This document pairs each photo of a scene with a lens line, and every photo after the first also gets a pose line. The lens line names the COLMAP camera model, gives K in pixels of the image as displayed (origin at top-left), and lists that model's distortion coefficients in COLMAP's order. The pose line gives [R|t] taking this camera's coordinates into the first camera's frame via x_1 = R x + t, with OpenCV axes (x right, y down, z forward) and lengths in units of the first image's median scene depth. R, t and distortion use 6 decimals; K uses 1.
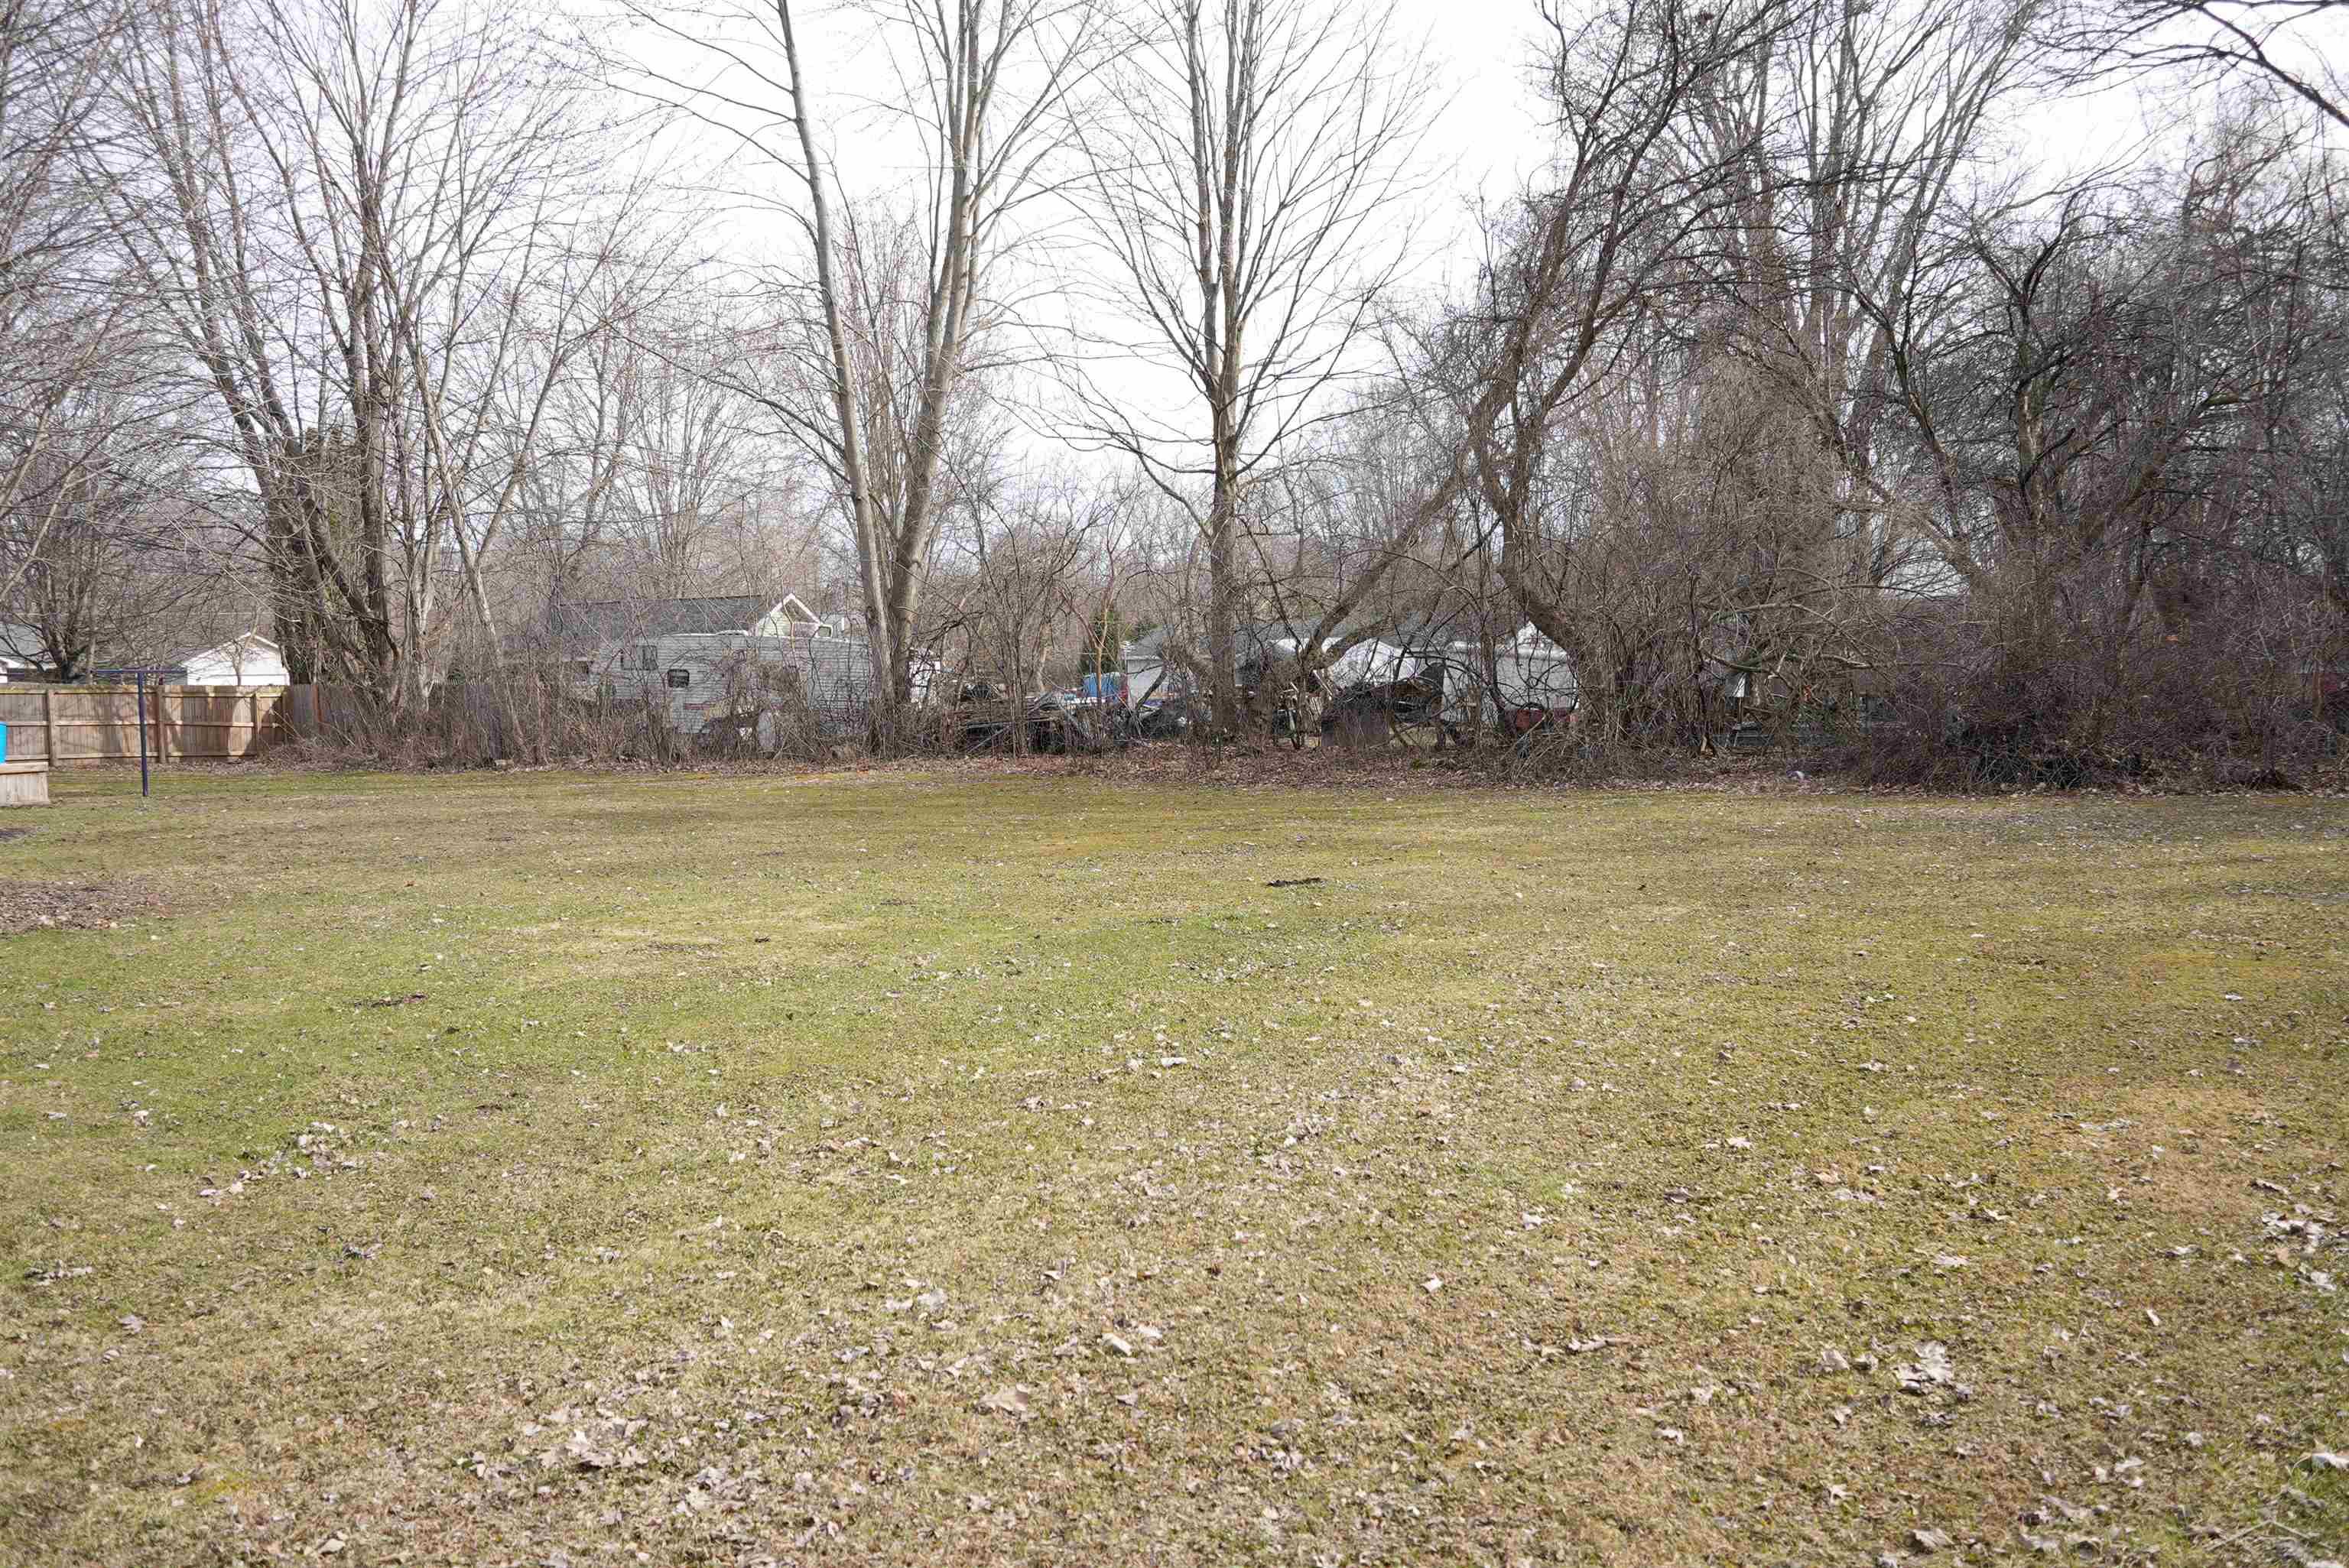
lens RADIAL K [[1849.6, 0, 1179.5], [0, 1849.6, 787.6], [0, 0, 1]] dist [-0.020499, 0.027384]
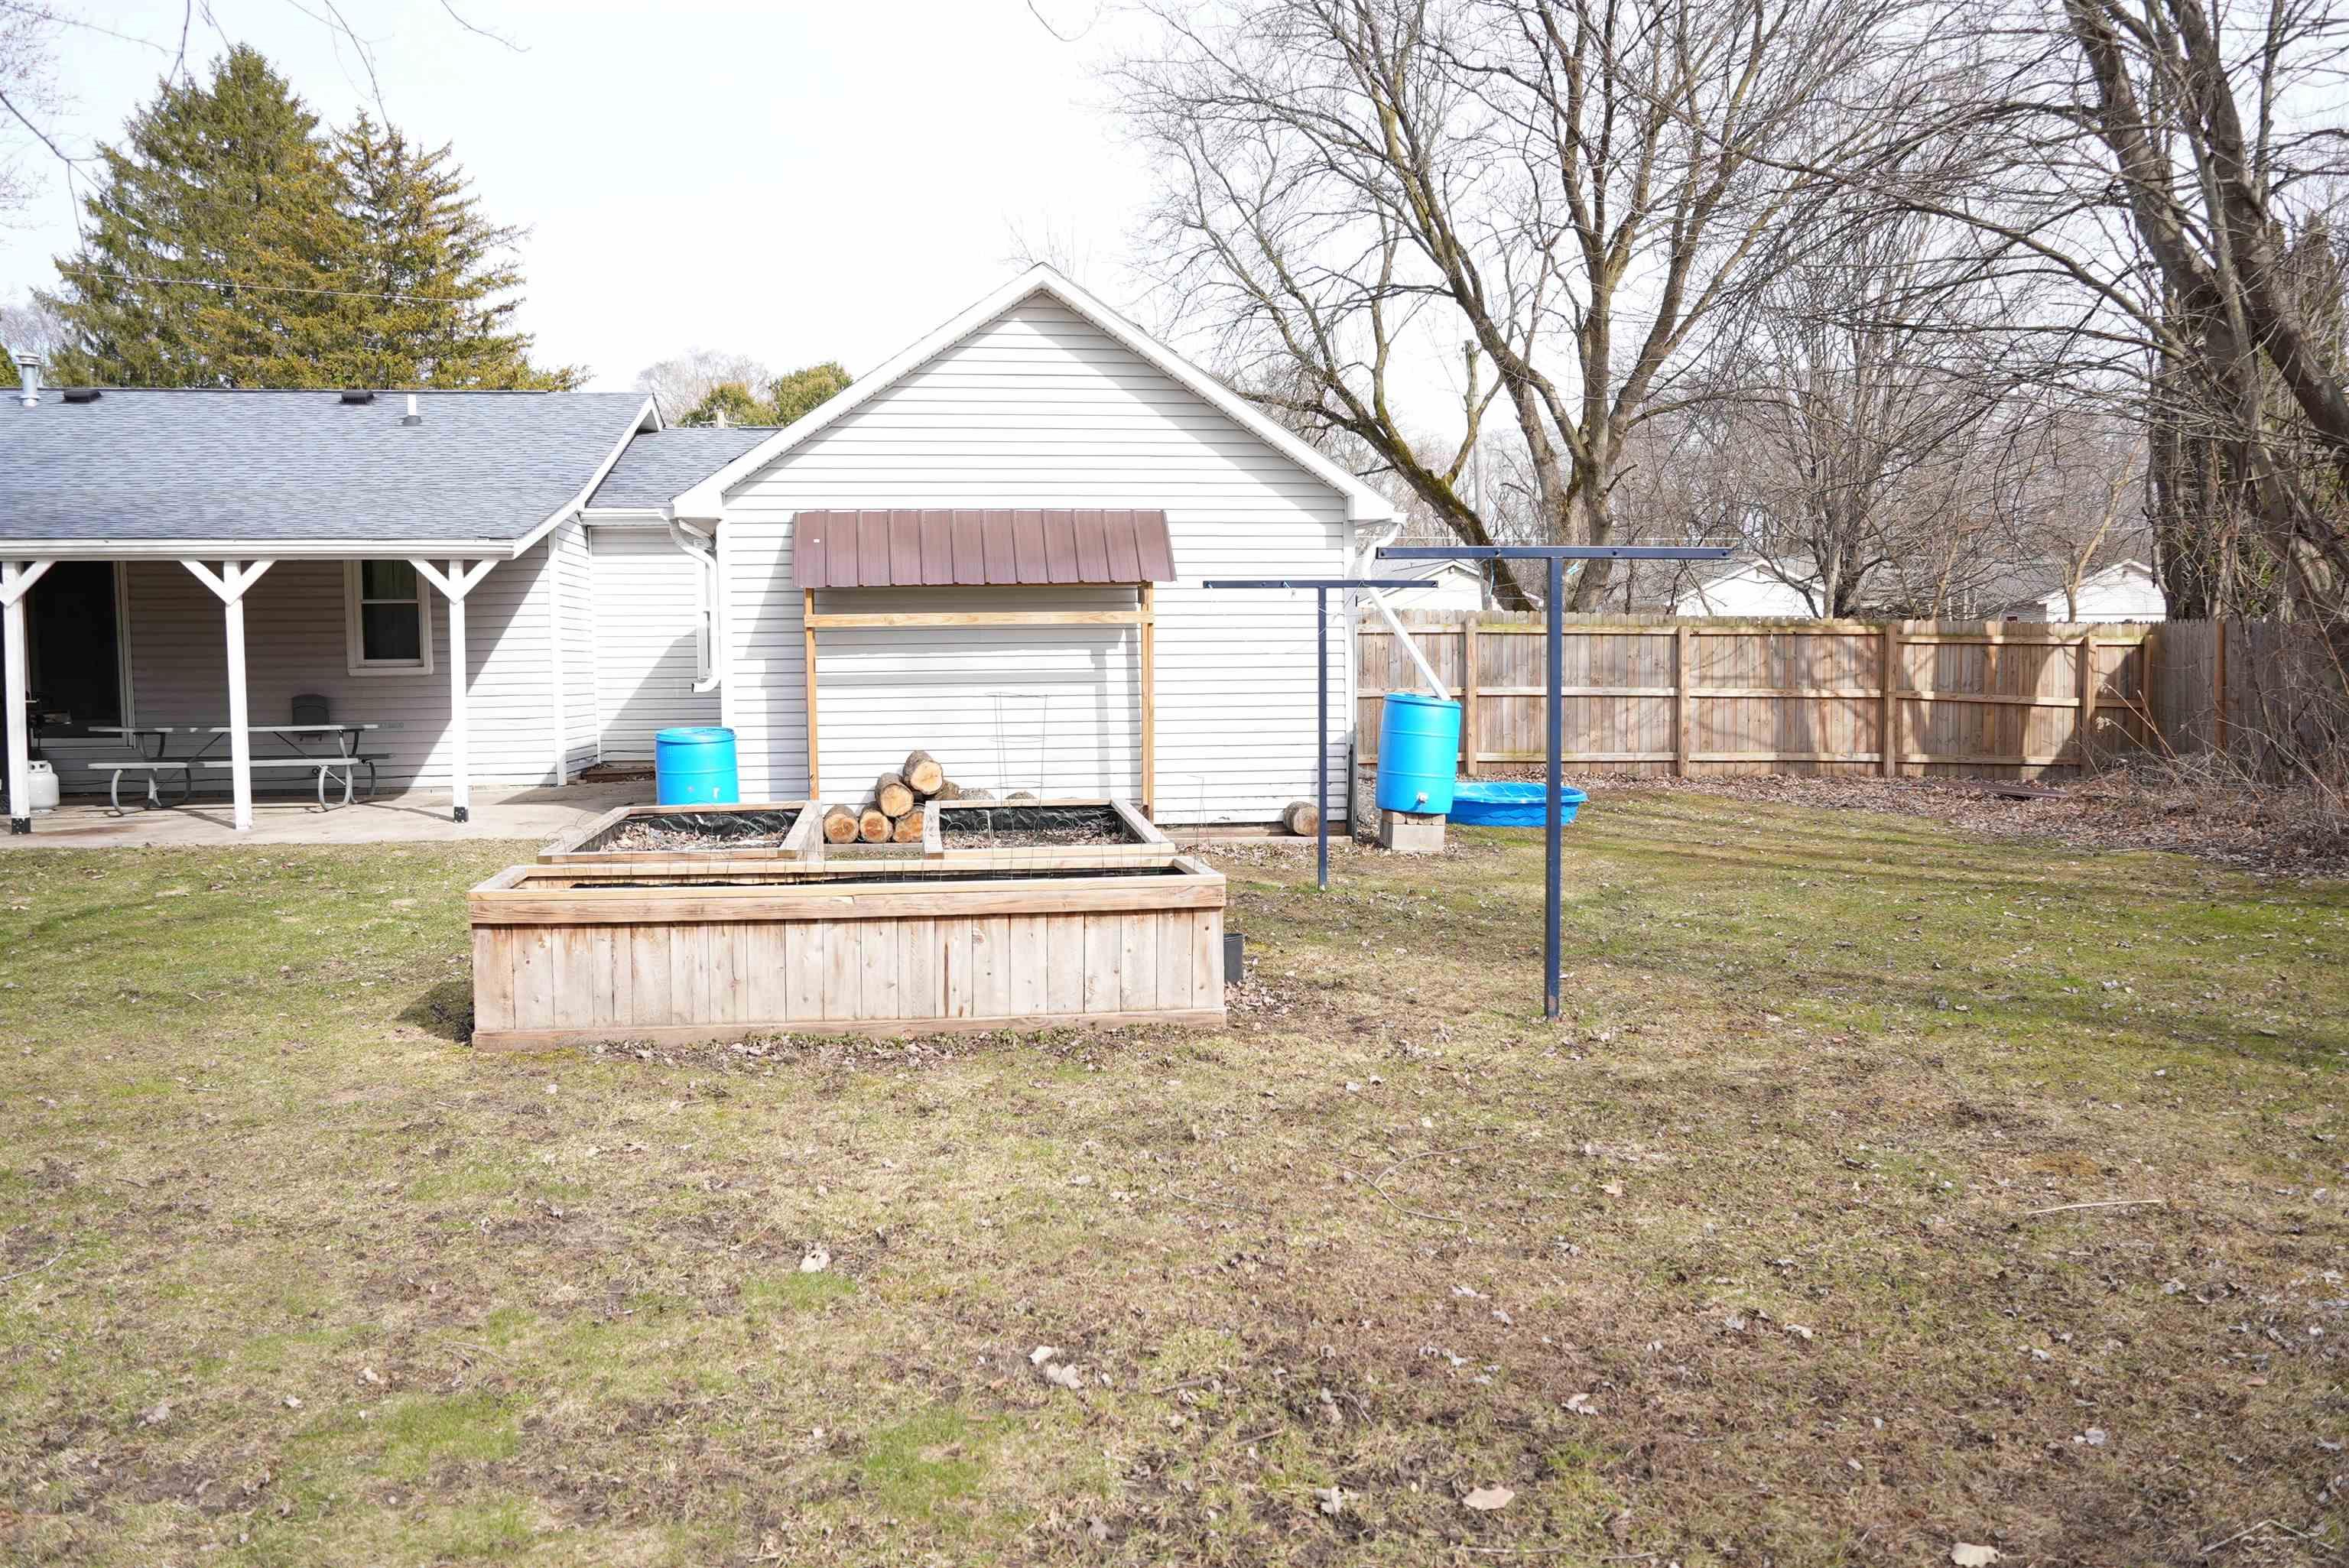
lens RADIAL K [[1849.6, 0, 1196.3], [0, 1849.6, 777.1], [0, 0, 1]] dist [-0.020499, 0.027384]
pose [[0.585694, 0.078160, -0.806755, -0.321543], [-0.053815, 0.996893, 0.057512, -0.039399], [0.808744, 0.009731, 0.588080, 0.690565]]
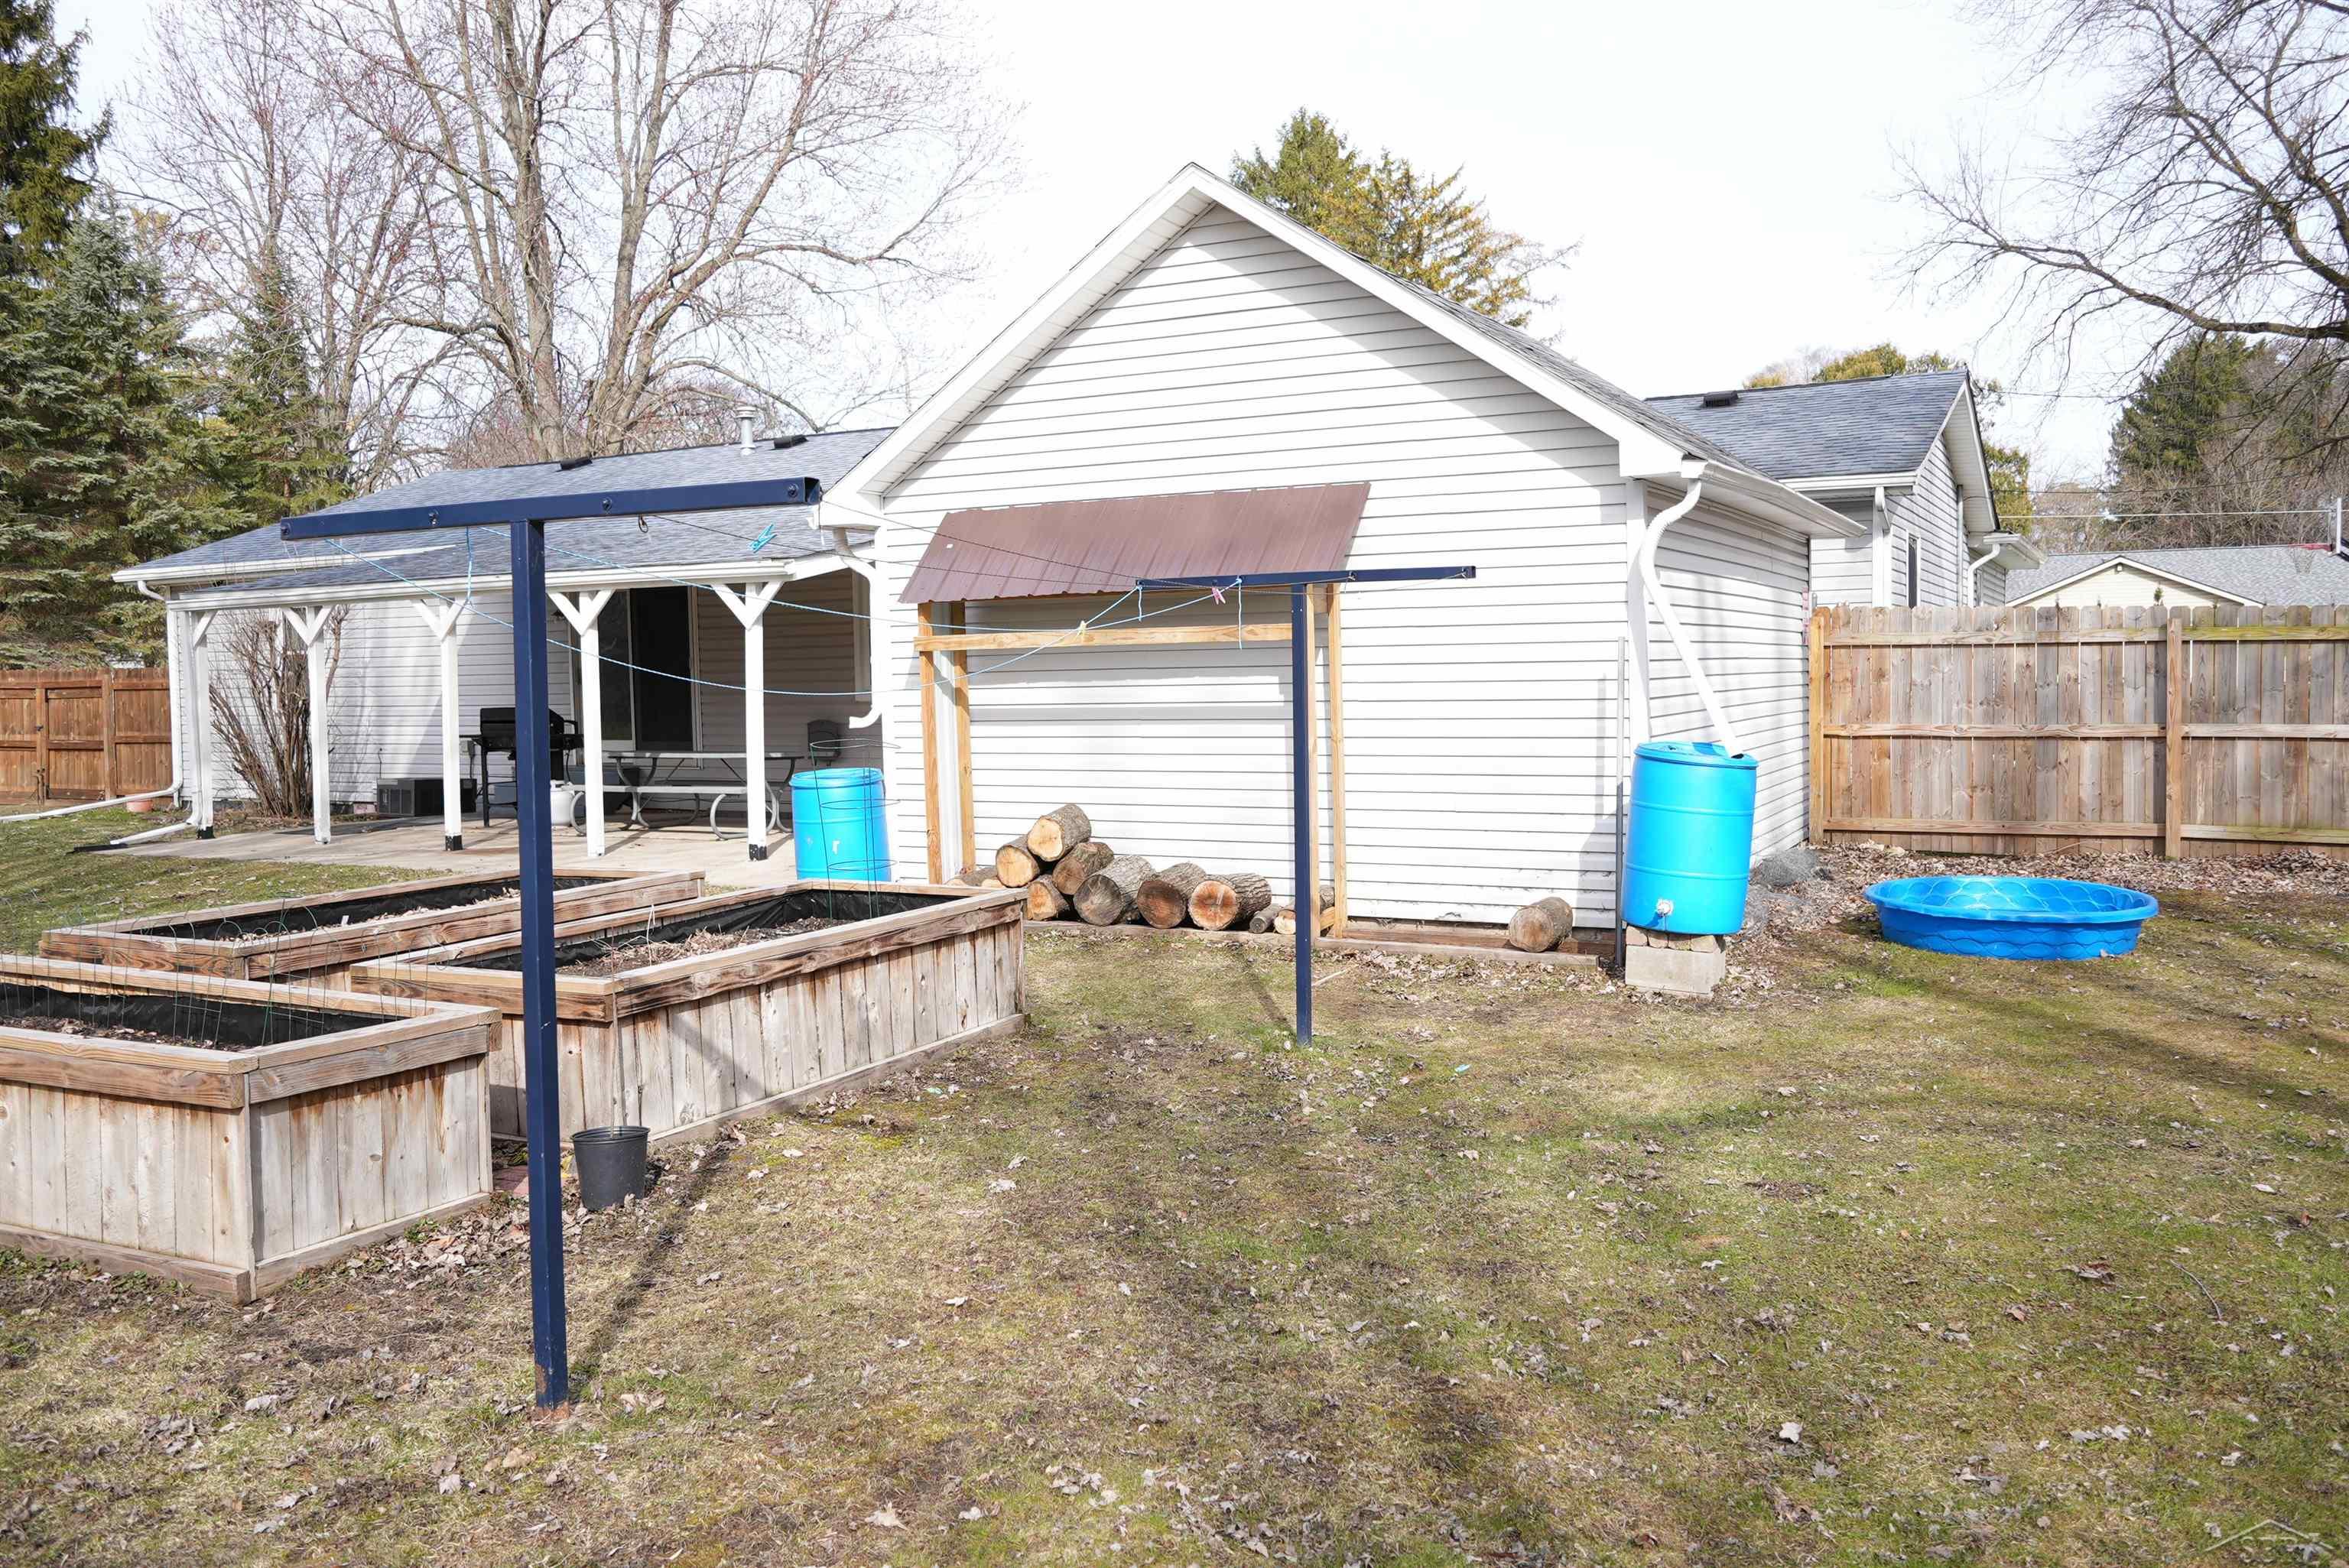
lens RADIAL K [[1849.6, 0, 1184.8], [0, 1849.6, 772.6], [0, 0, 1]] dist [-0.020499, 0.027384]
pose [[0.000950, 0.080529, -0.996752, -0.365531], [-0.042435, 0.995858, 0.080416, -0.051345], [0.999099, 0.042221, 0.004364, 0.907858]]
